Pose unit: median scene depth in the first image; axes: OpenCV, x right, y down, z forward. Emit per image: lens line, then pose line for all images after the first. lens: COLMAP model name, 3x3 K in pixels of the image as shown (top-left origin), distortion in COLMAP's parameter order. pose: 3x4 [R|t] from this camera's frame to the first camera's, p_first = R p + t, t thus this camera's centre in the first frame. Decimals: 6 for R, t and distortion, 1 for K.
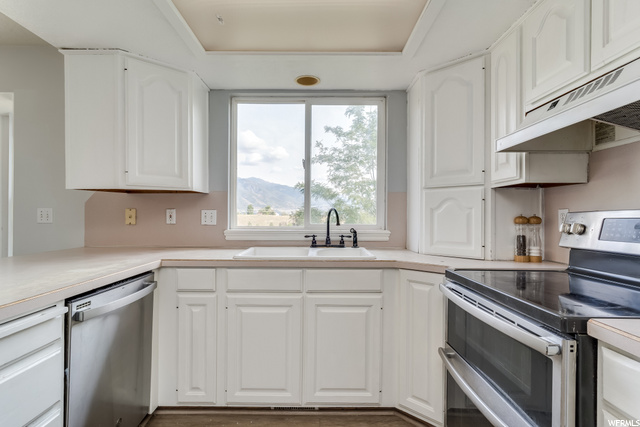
lens RADIAL K [[324.8, 0, 318.2], [0, 324.8, 215.1], [0, 0, 1]] dist [-0.002715, -0.000600]
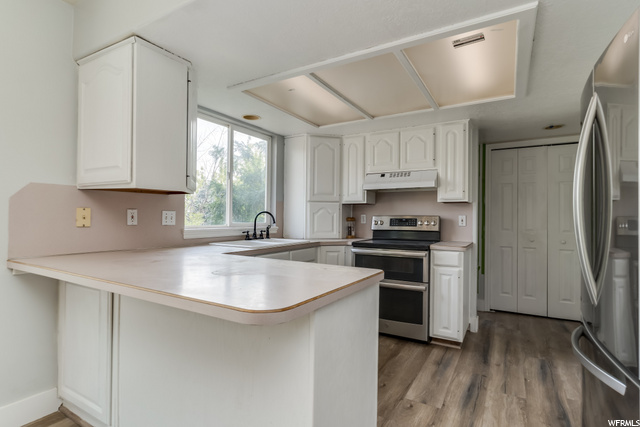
lens RADIAL K [[324.8, 0, 318.2], [0, 324.8, 215.1], [0, 0, 1]] dist [-0.002715, -0.000600]
pose [[0.515276, 0.006408, 0.857000, -1.022445], [-0.007964, 0.999965, -0.002688, -0.003524], [-0.856987, -0.005440, 0.515309, 0.052776]]
